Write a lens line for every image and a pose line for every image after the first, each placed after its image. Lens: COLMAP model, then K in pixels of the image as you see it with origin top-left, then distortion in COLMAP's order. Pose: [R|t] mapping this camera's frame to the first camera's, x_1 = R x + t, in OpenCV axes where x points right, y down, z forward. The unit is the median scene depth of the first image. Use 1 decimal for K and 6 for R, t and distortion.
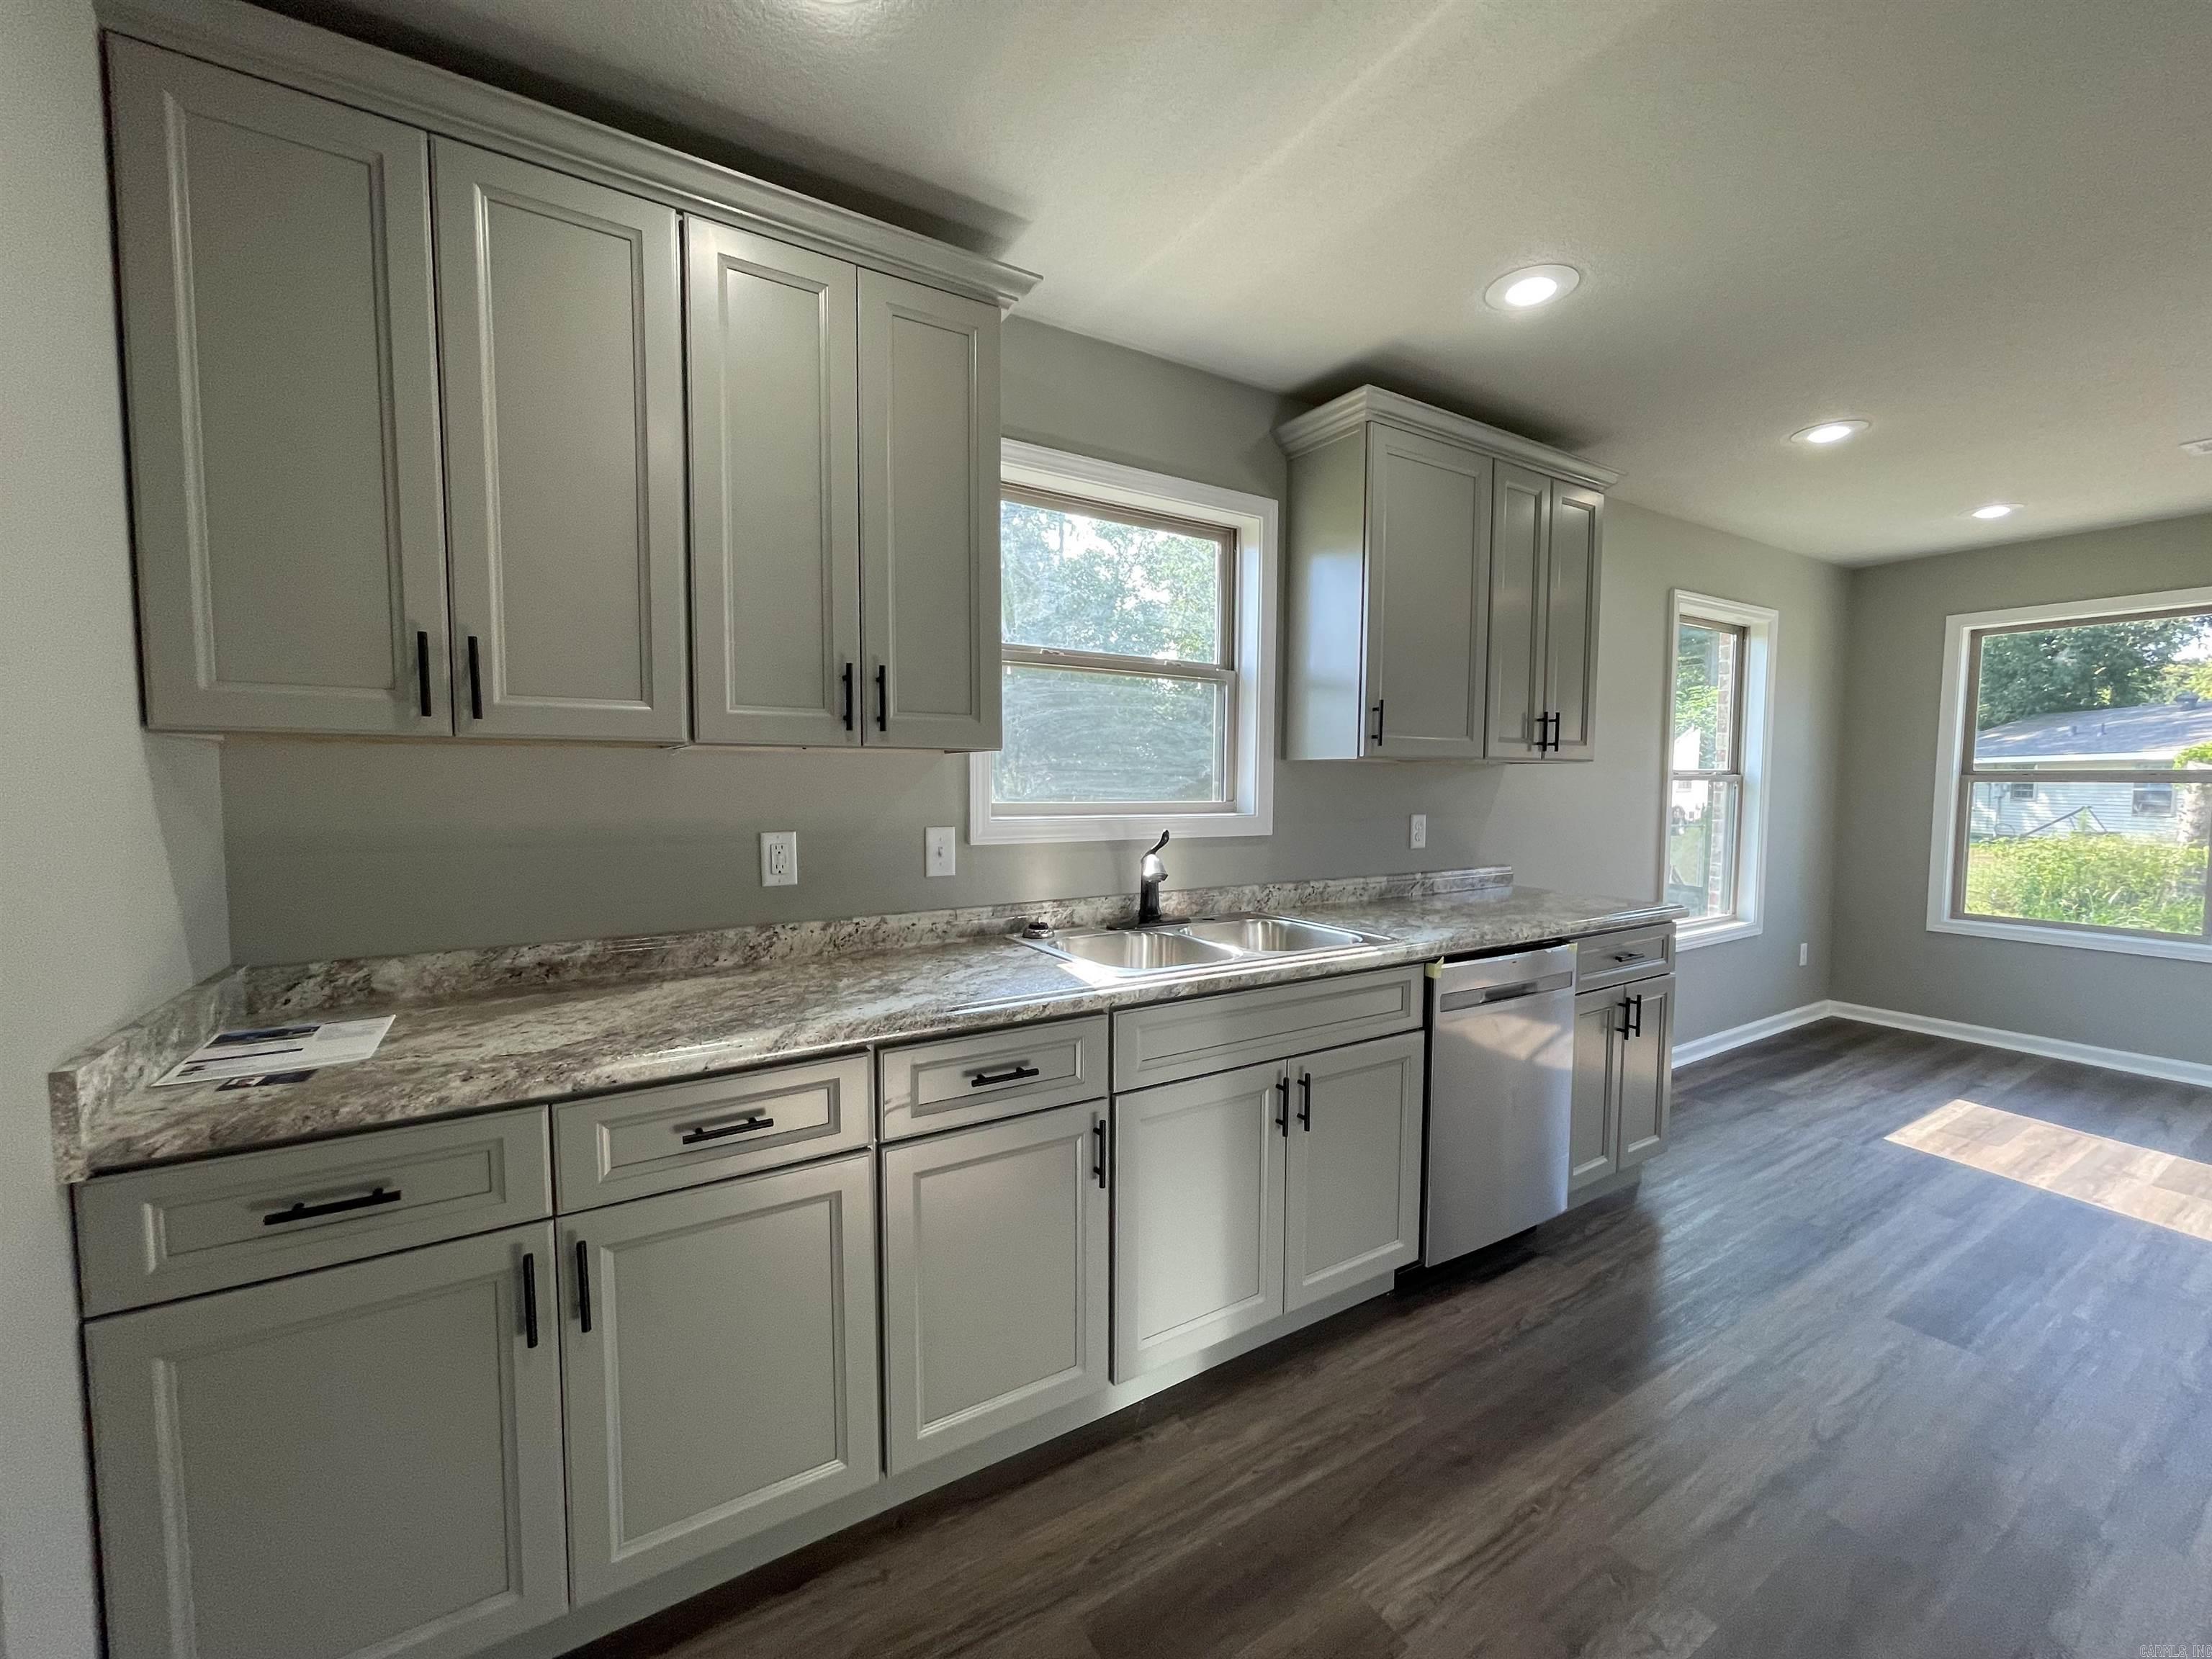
lens RADIAL K [[892.3, 0, 1089.7], [0, 892.3, 832.2], [0, 0, 1]] dist [-0.003519, -0.000387]
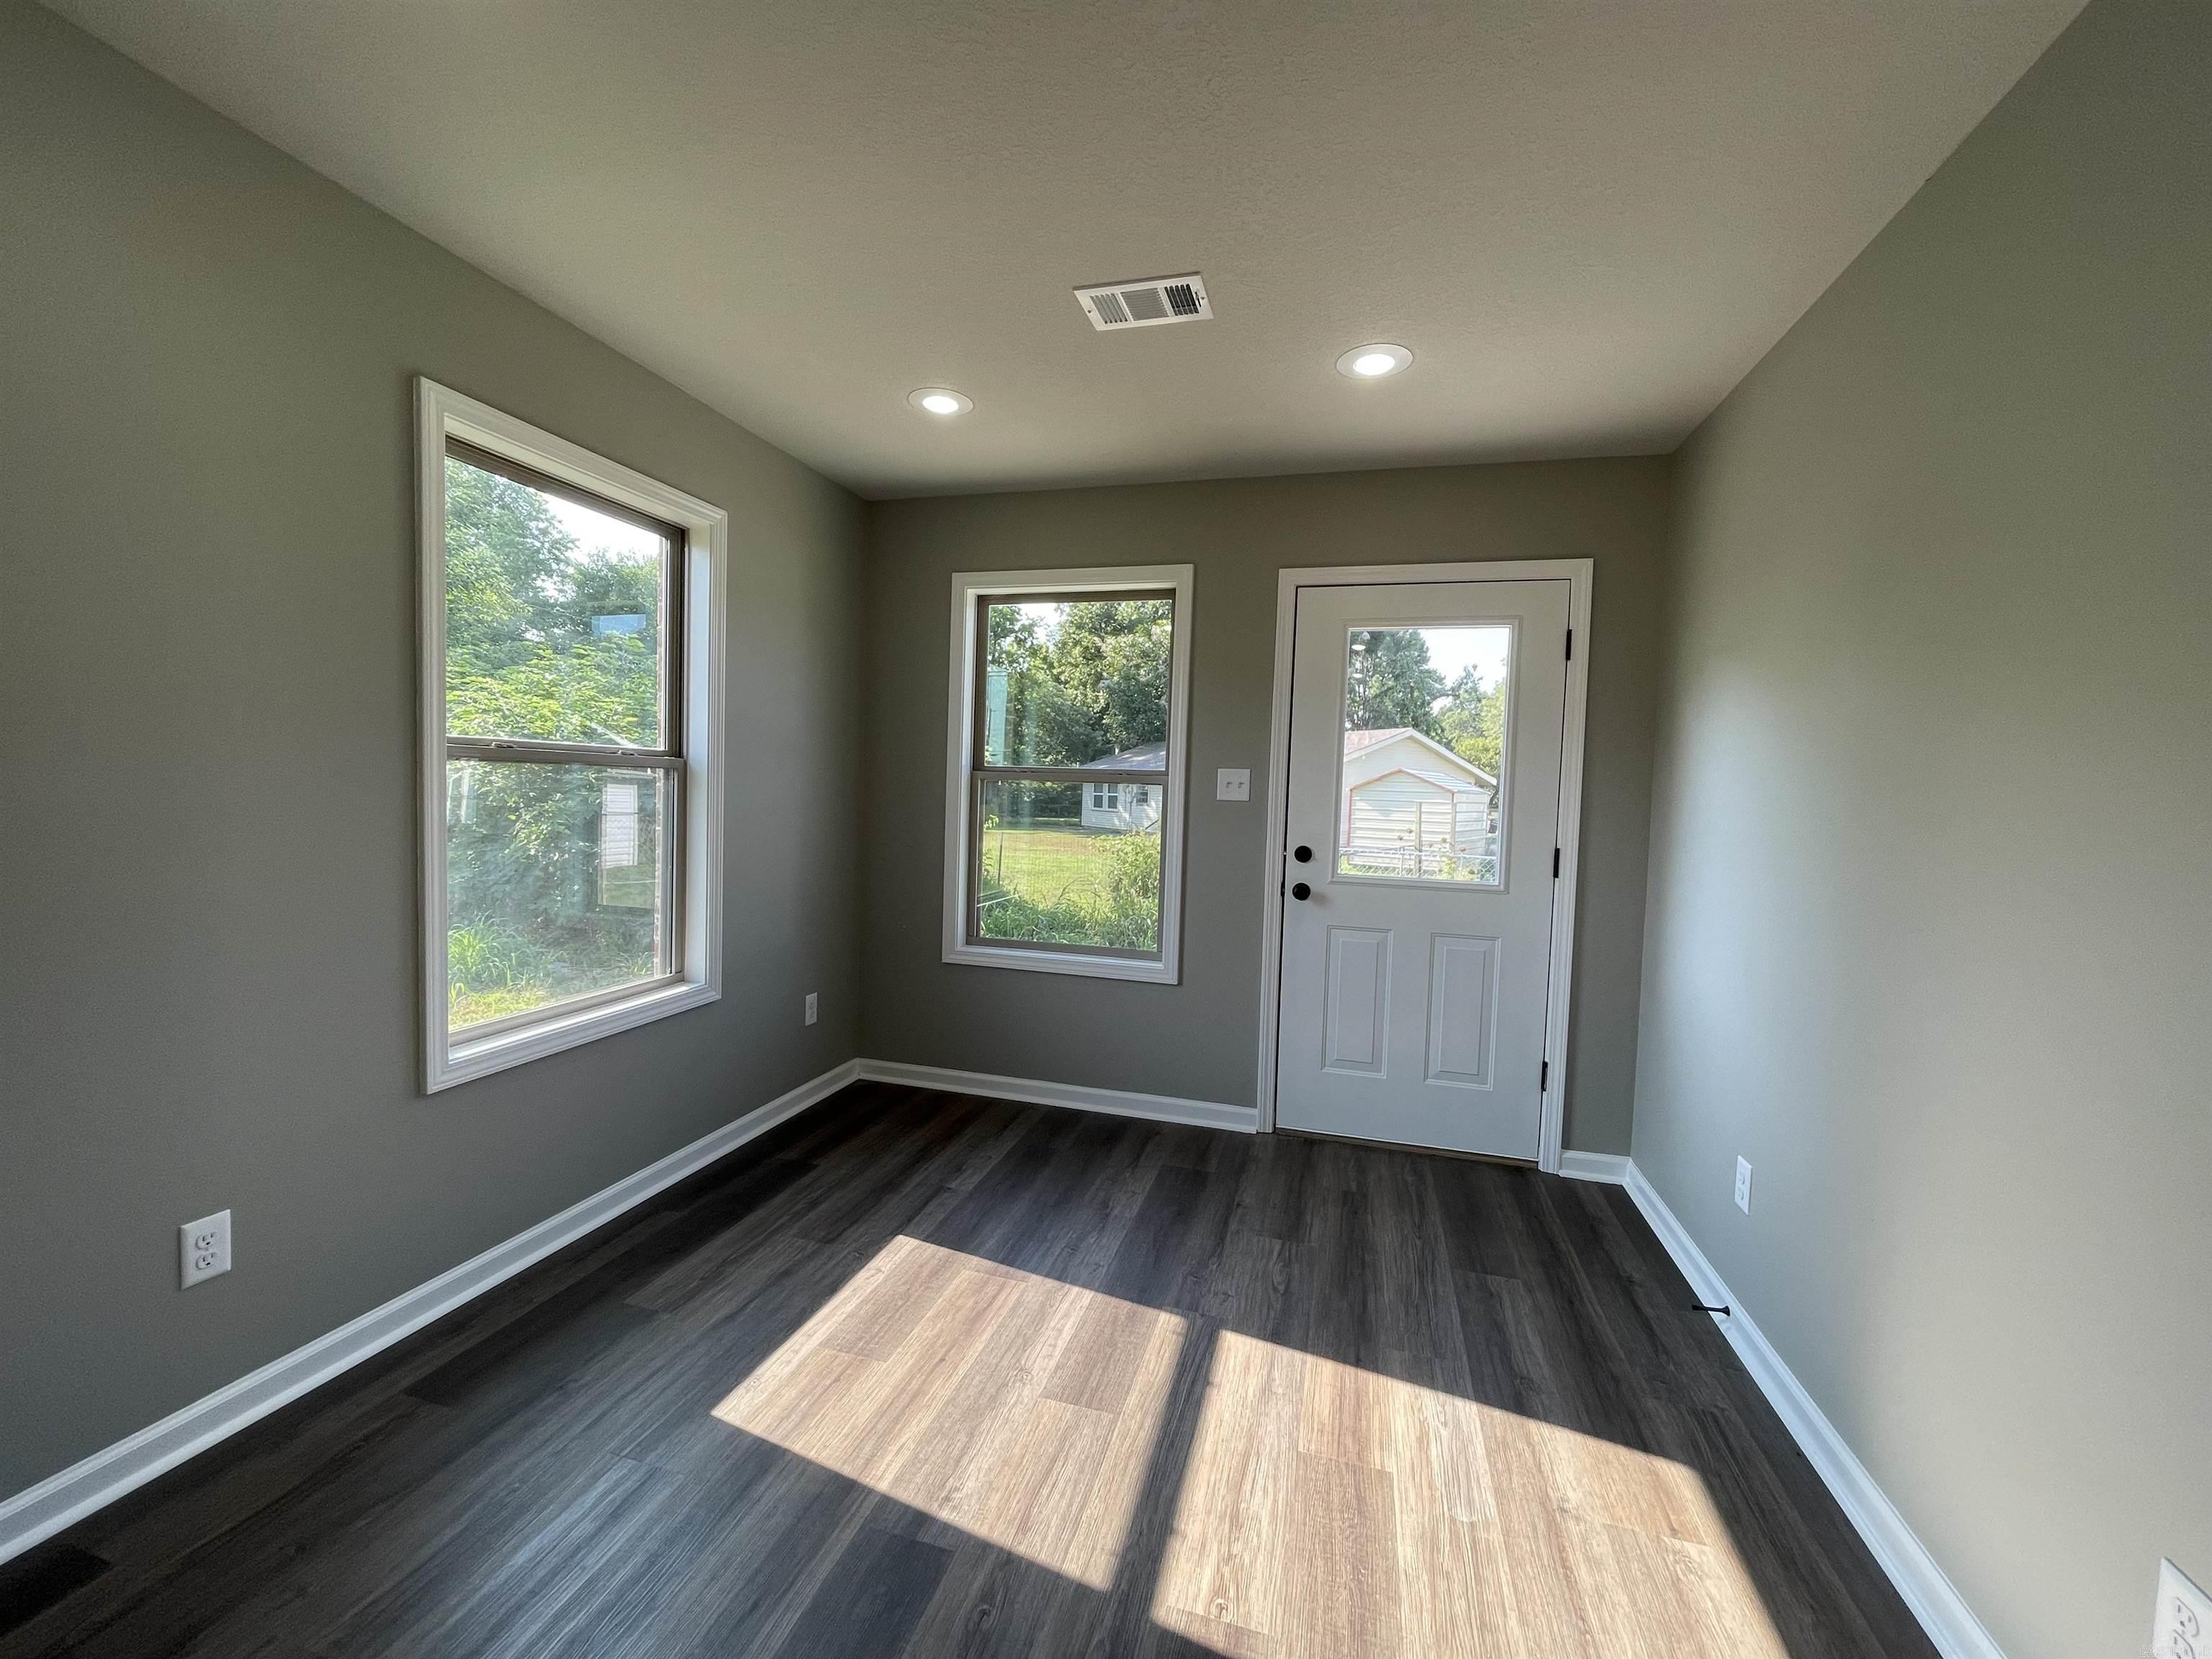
lens RADIAL K [[902.4, 0, 1094.4], [0, 902.4, 834.1], [0, 0, 1]] dist [-0.000517, 0.000005]
pose [[0.737748, -0.013386, 0.674944, 0.896868], [0.013041, 0.999899, 0.005577, -0.015445], [-0.674951, 0.004687, 0.737848, 0.552872]]
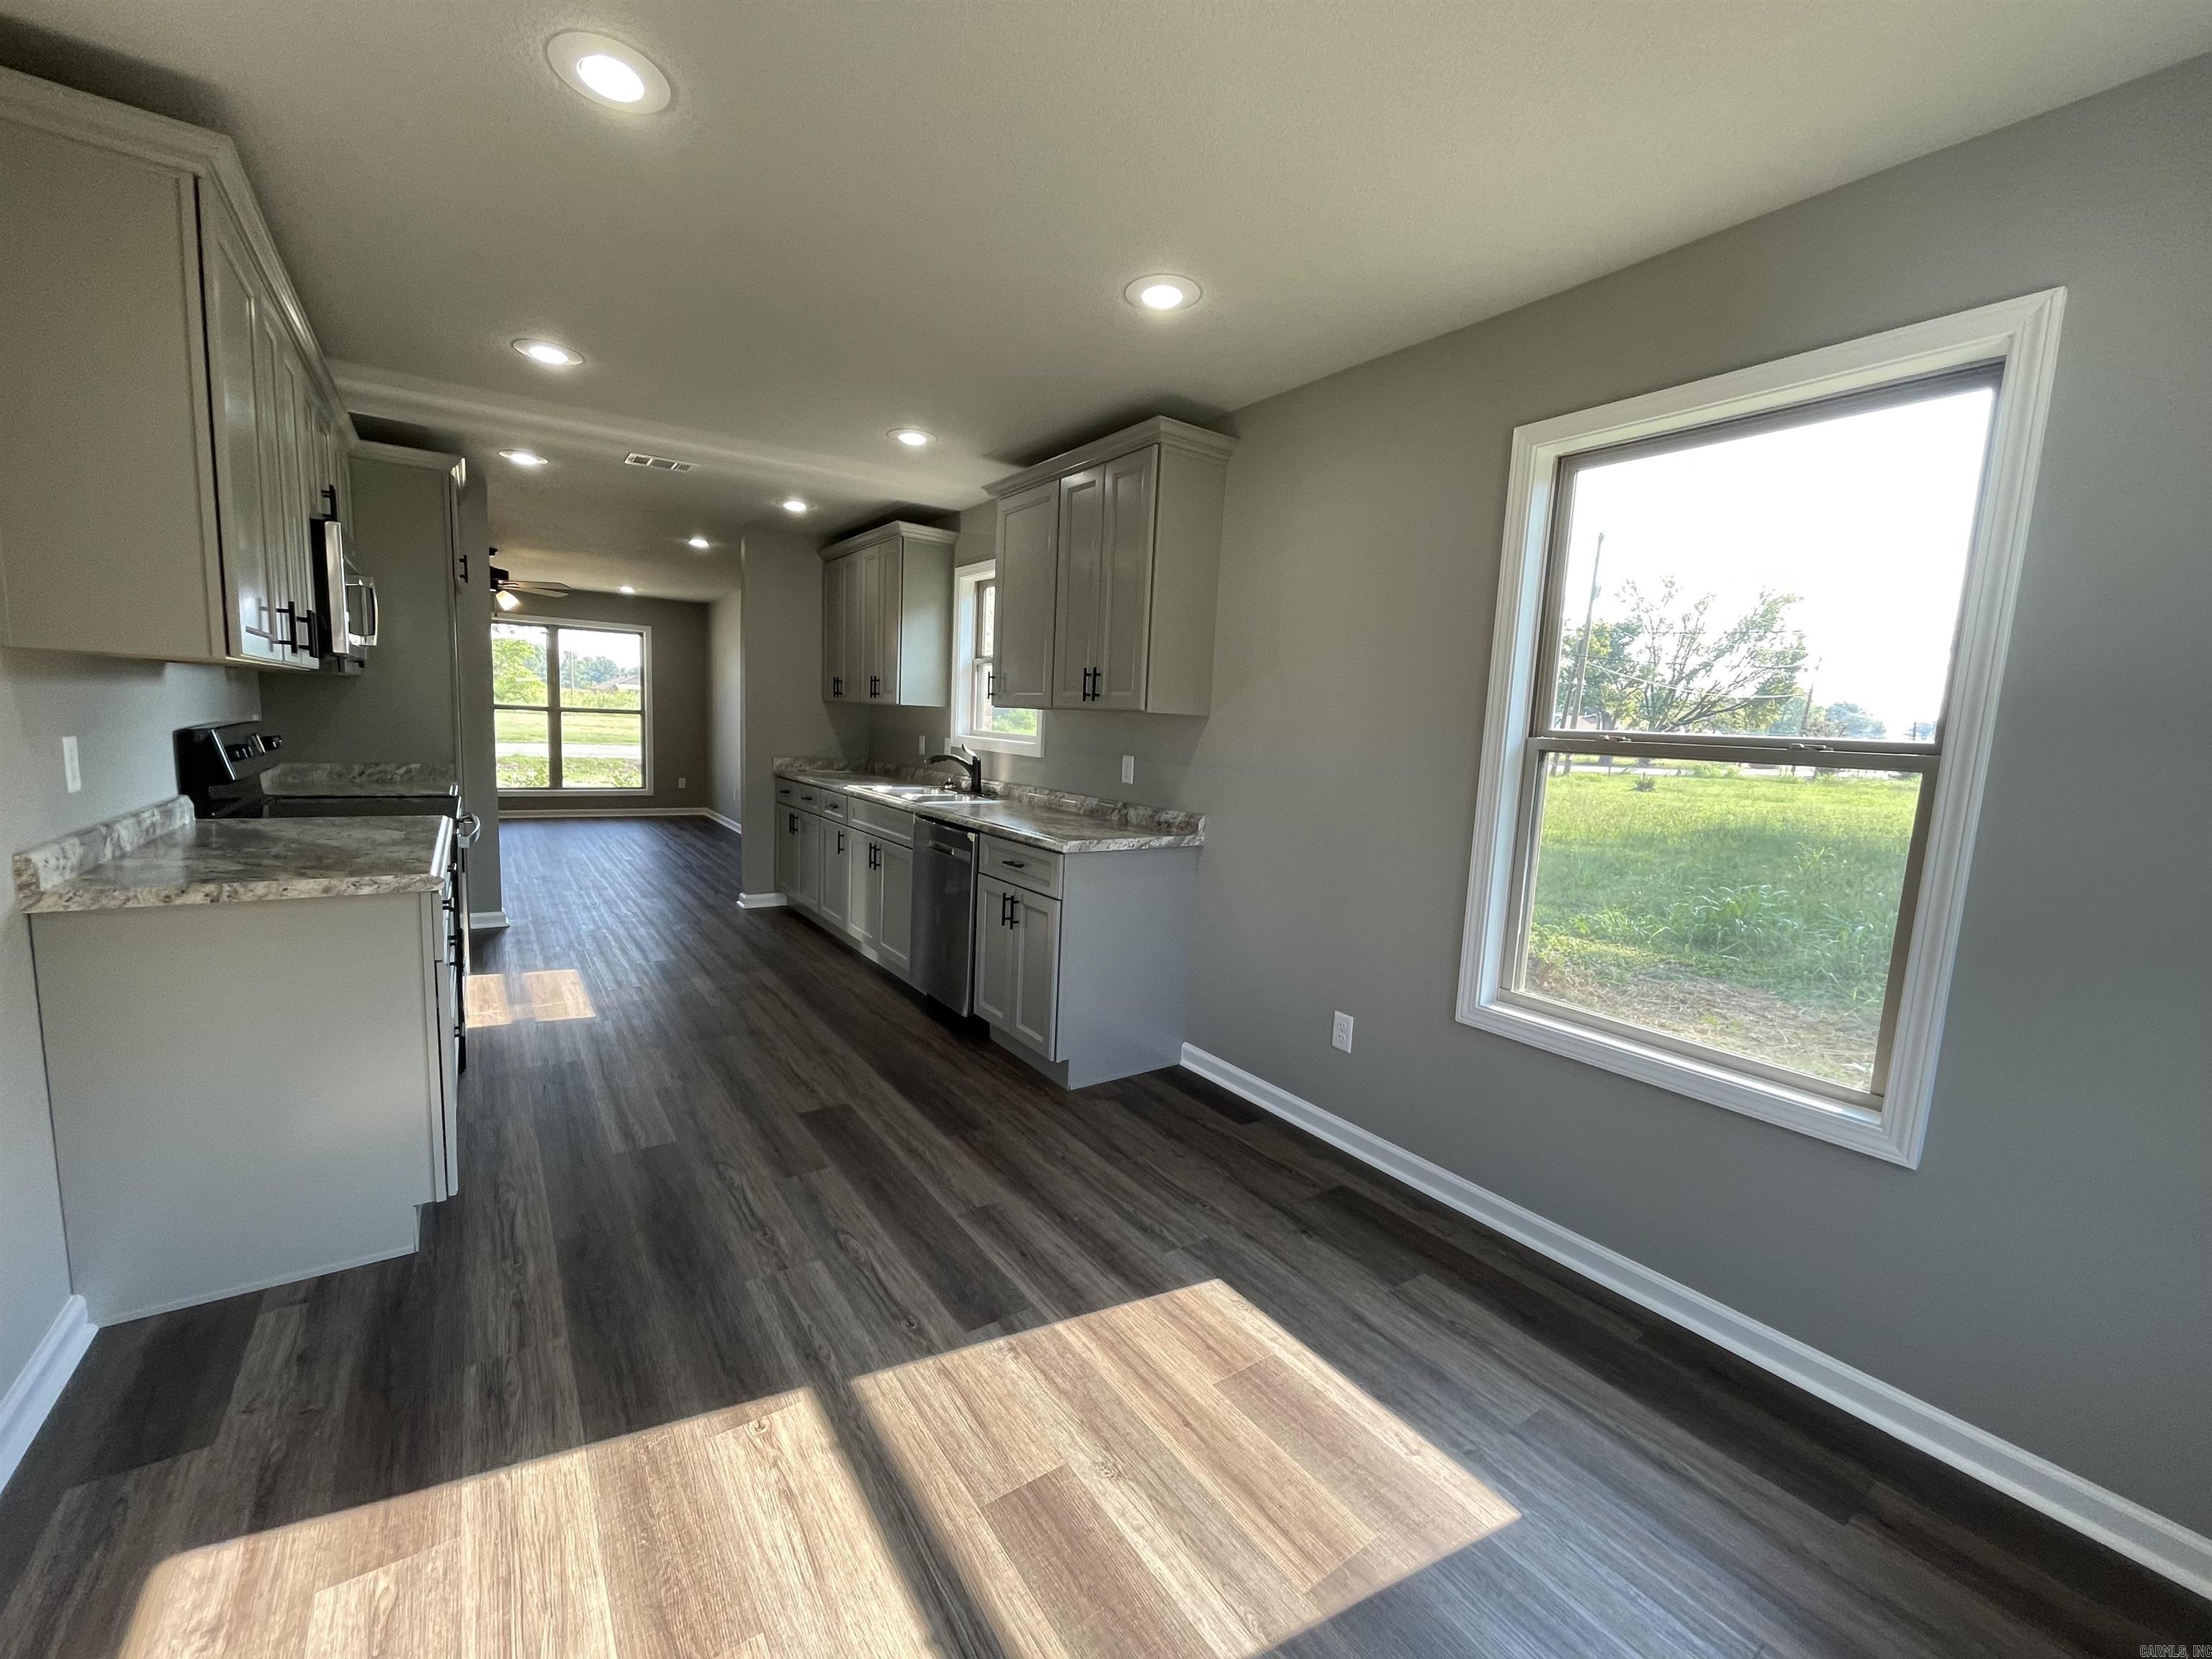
lens RADIAL K [[896.6, 0, 1093.7], [0, 896.6, 830.1], [0, 0, 1]] dist [-0.017868, 0.013992]
pose [[0.057782, 0.117521, -0.991388, 1.930817], [-0.107469, 0.988009, 0.110857, -0.060162], [0.992528, 0.100138, 0.069719, 1.065650]]
